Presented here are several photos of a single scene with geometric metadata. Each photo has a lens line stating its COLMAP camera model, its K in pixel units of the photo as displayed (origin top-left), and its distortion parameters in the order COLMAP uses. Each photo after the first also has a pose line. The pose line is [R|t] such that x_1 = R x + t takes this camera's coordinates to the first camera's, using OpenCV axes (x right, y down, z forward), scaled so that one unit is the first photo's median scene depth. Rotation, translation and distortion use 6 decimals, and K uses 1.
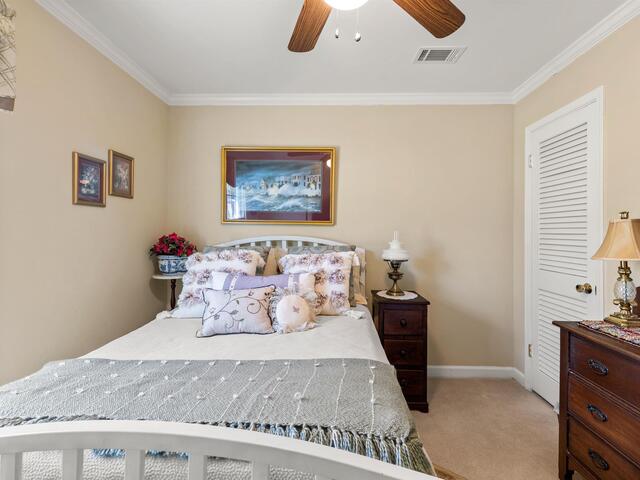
lens RADIAL K [[312.9, 0, 328.2], [0, 312.9, 232.3], [0, 0, 1]] dist [-0.001504, 0.000388]
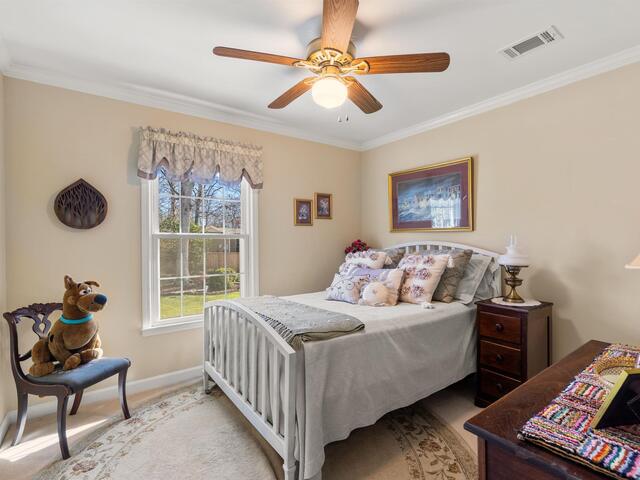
lens RADIAL K [[310.1, 0, 324.2], [0, 310.1, 240.9], [0, 0, 1]] dist [0.001397, 0.000342]
pose [[0.623748, -0.006815, -0.781595, 0.601806], [0.012476, 0.999921, 0.001239, 0.004858], [0.781526, -0.010524, 0.623784, -0.048311]]
